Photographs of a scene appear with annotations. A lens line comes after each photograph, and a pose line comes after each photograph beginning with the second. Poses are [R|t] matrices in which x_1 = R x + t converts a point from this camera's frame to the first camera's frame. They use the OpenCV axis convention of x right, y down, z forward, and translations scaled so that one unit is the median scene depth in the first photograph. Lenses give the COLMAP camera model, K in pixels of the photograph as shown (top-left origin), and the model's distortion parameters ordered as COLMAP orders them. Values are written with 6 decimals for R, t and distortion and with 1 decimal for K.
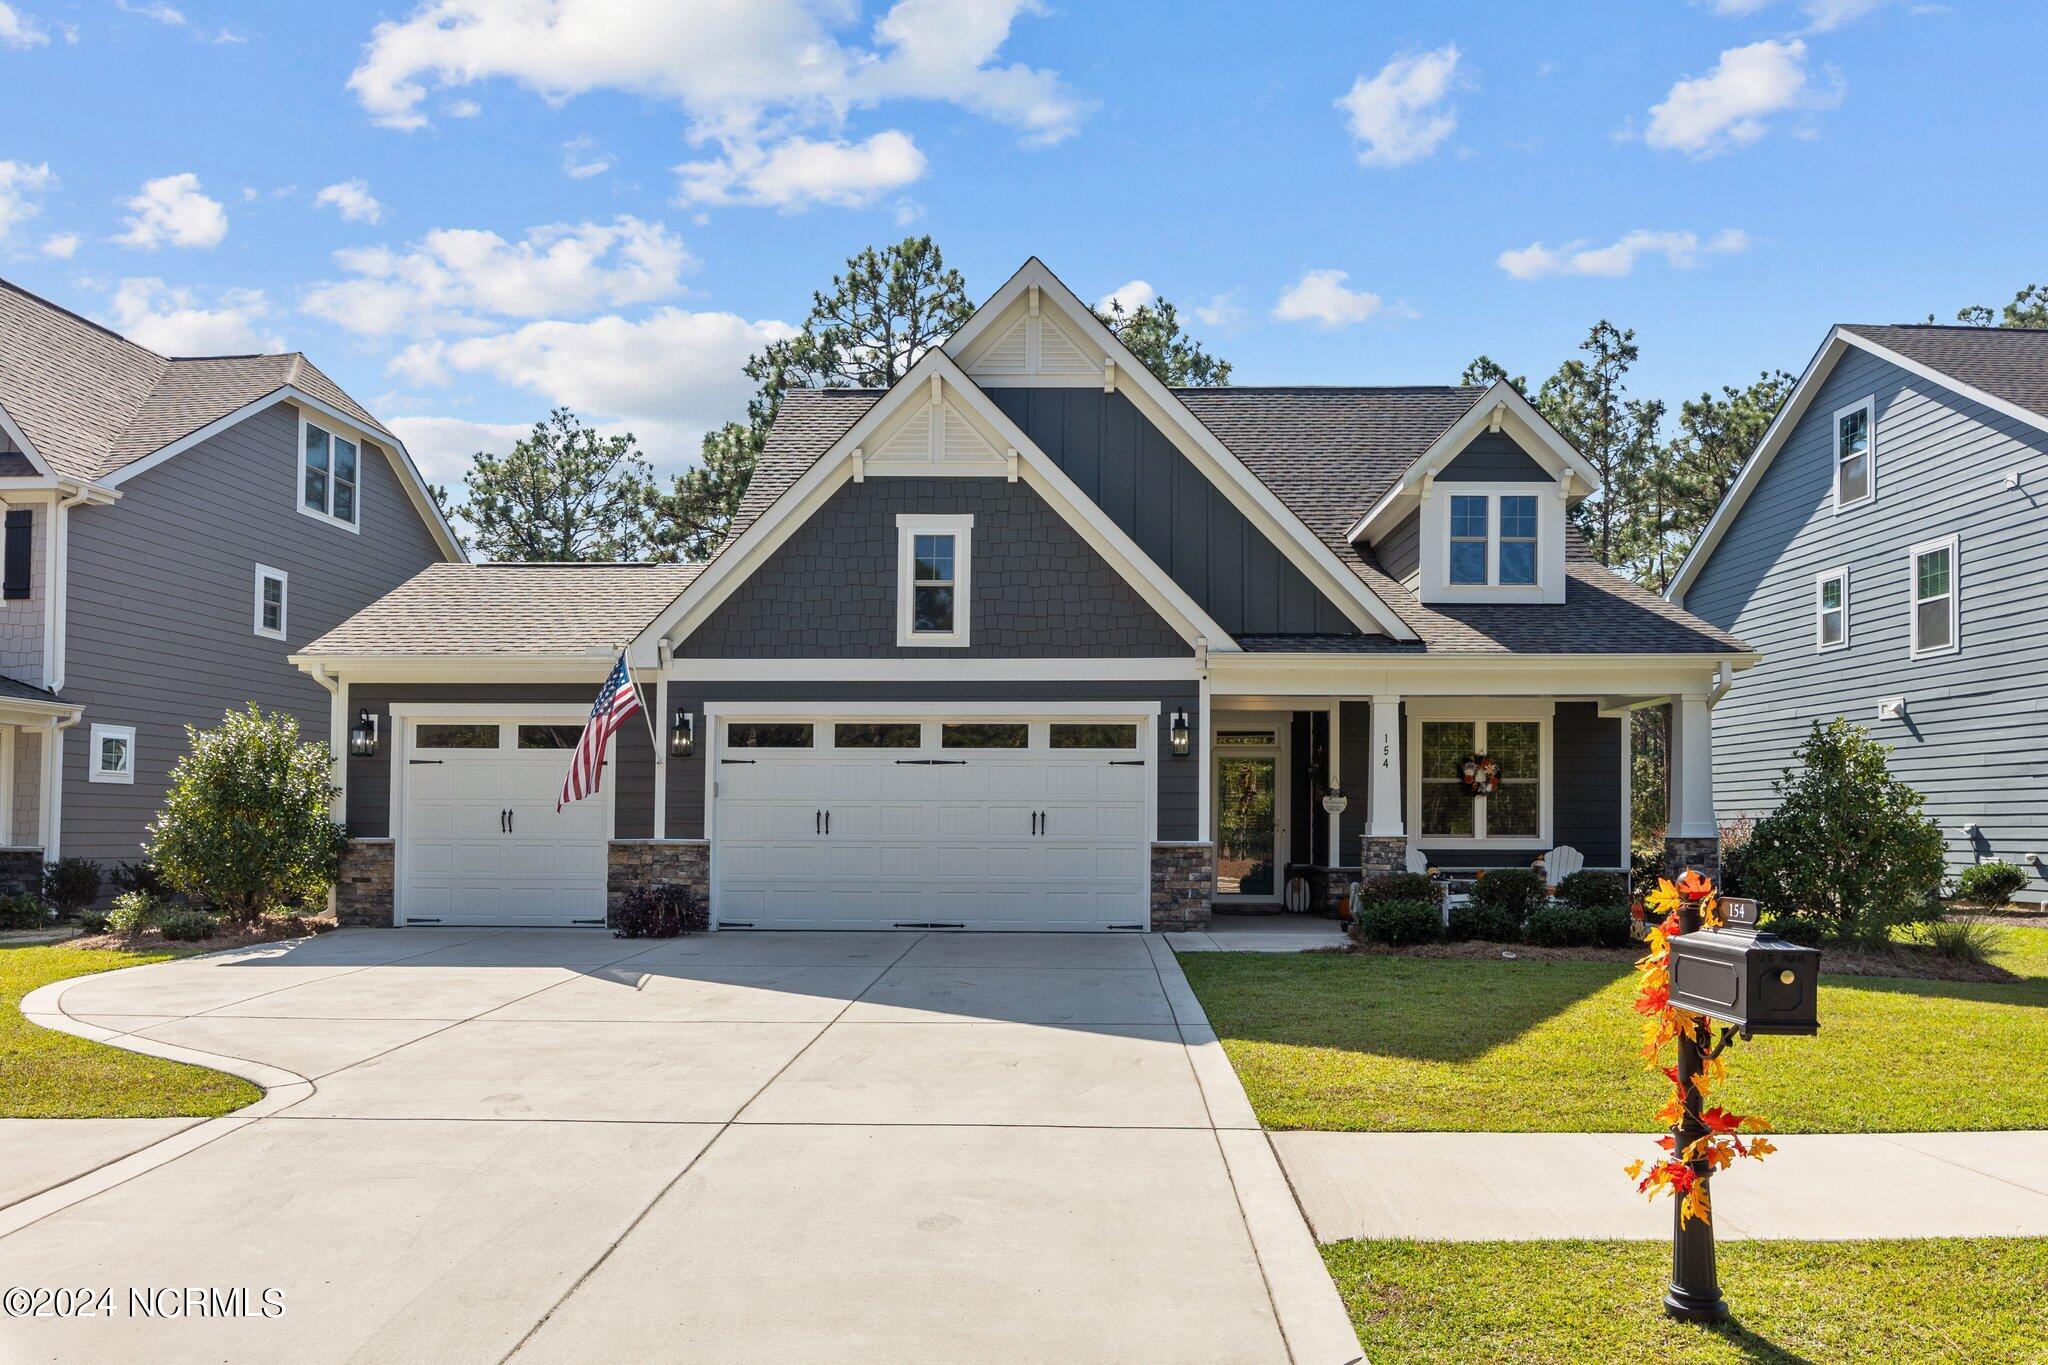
lens RADIAL K [[1342.5, 0, 1024.0], [0, 1342.5, 682.5], [0, 0, 1]] dist [-0.002045, -0.001667]
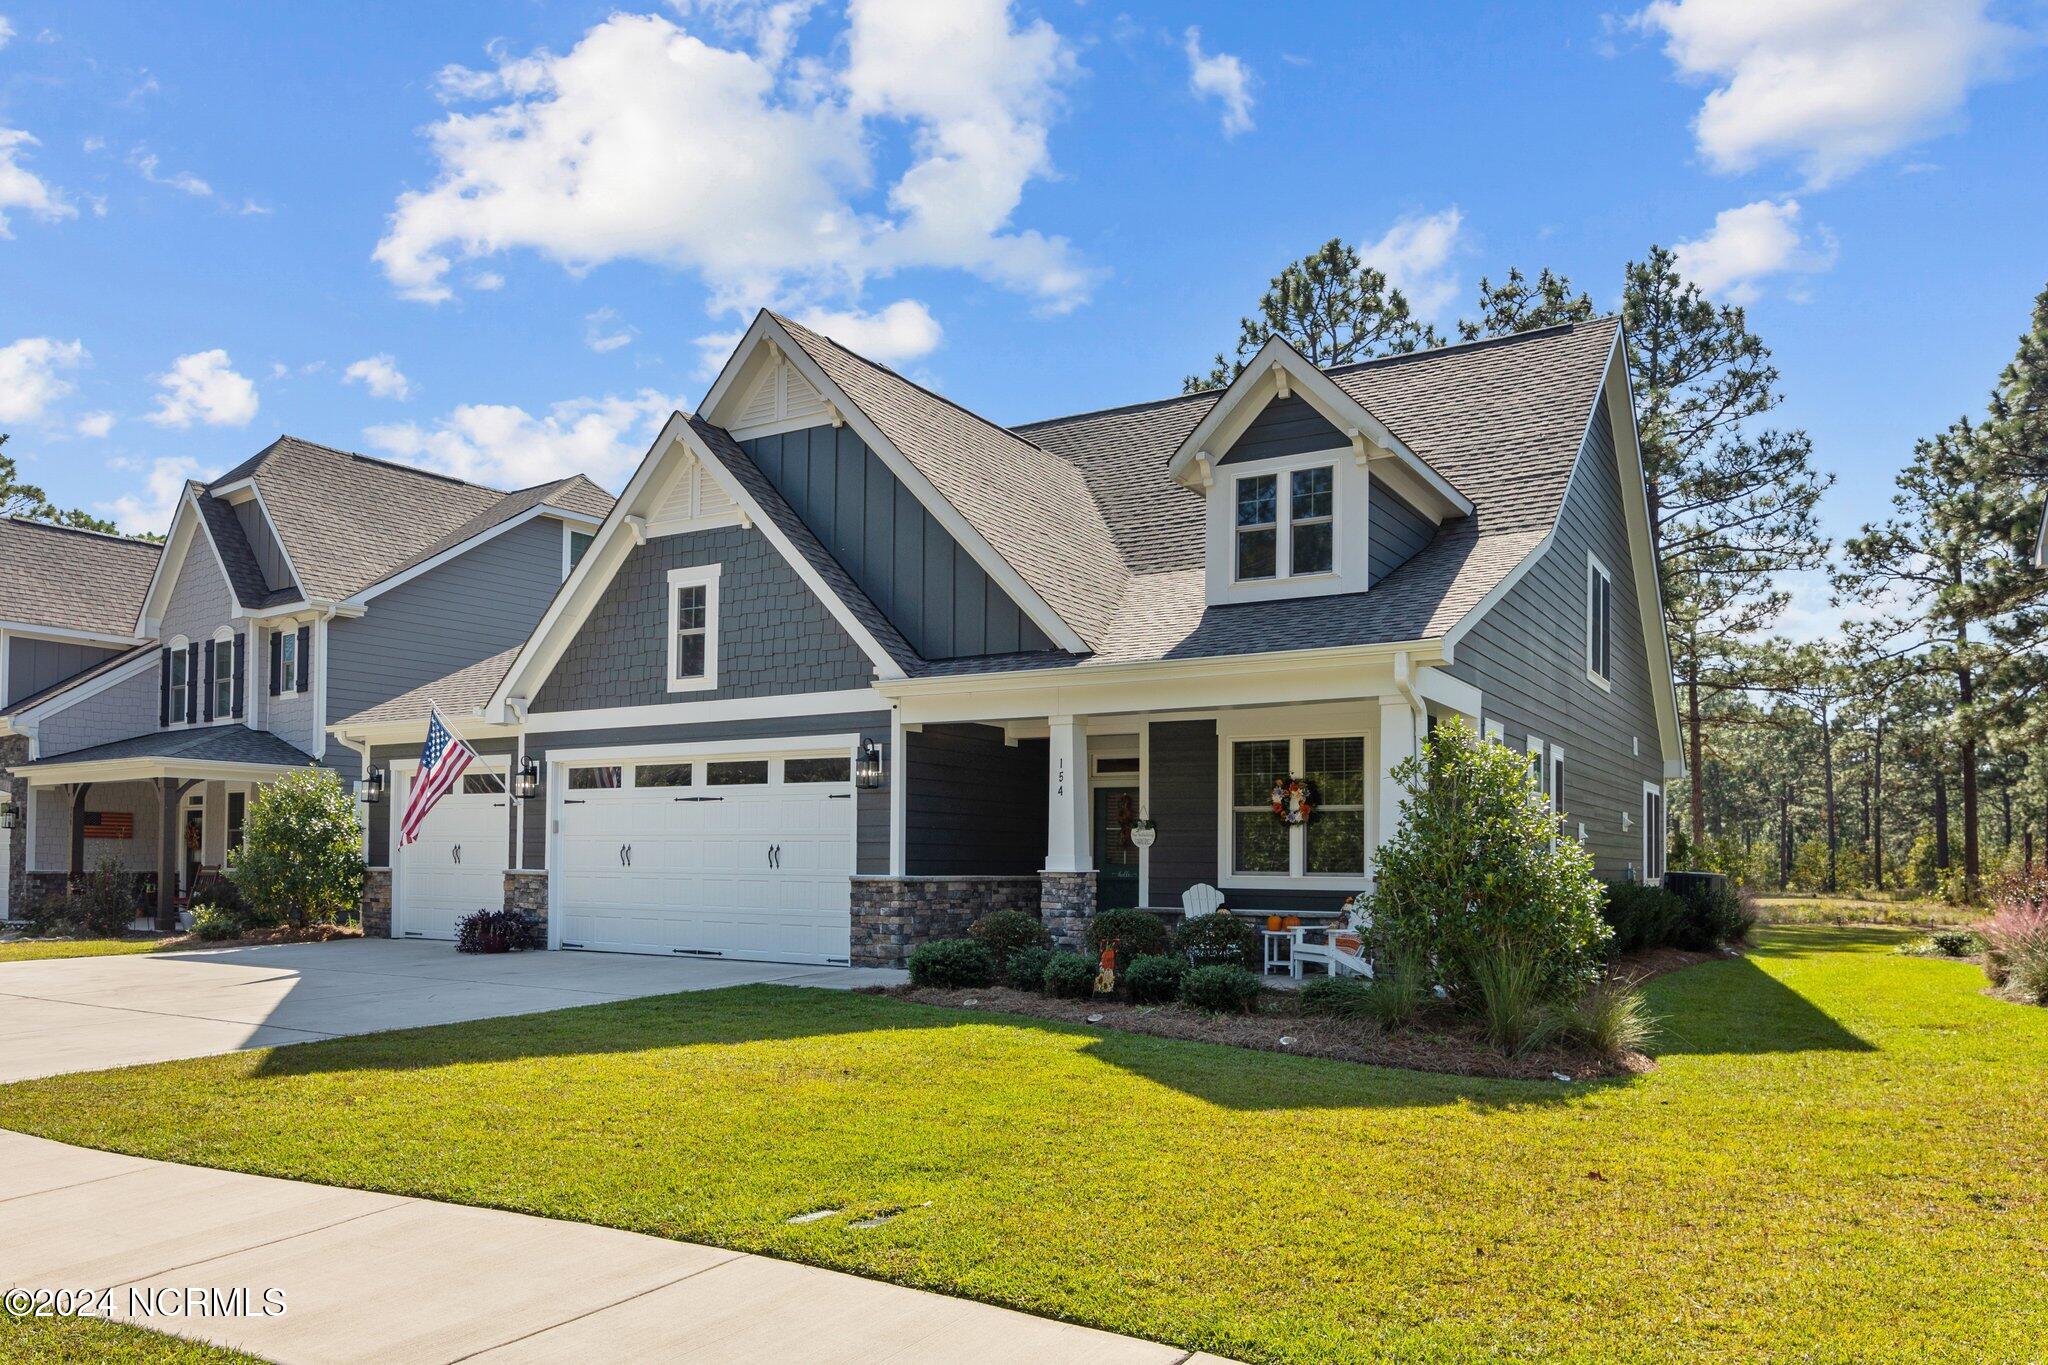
lens RADIAL K [[1372.4, 0, 1023.6], [0, 1372.4, 720.0], [0, 0, 1]] dist [-0.005299, -0.000515]
pose [[0.866558, -0.047193, -0.496840, 0.697806], [0.046803, 0.998816, -0.013243, 0.023071], [0.496877, -0.011778, 0.867741, 0.182641]]
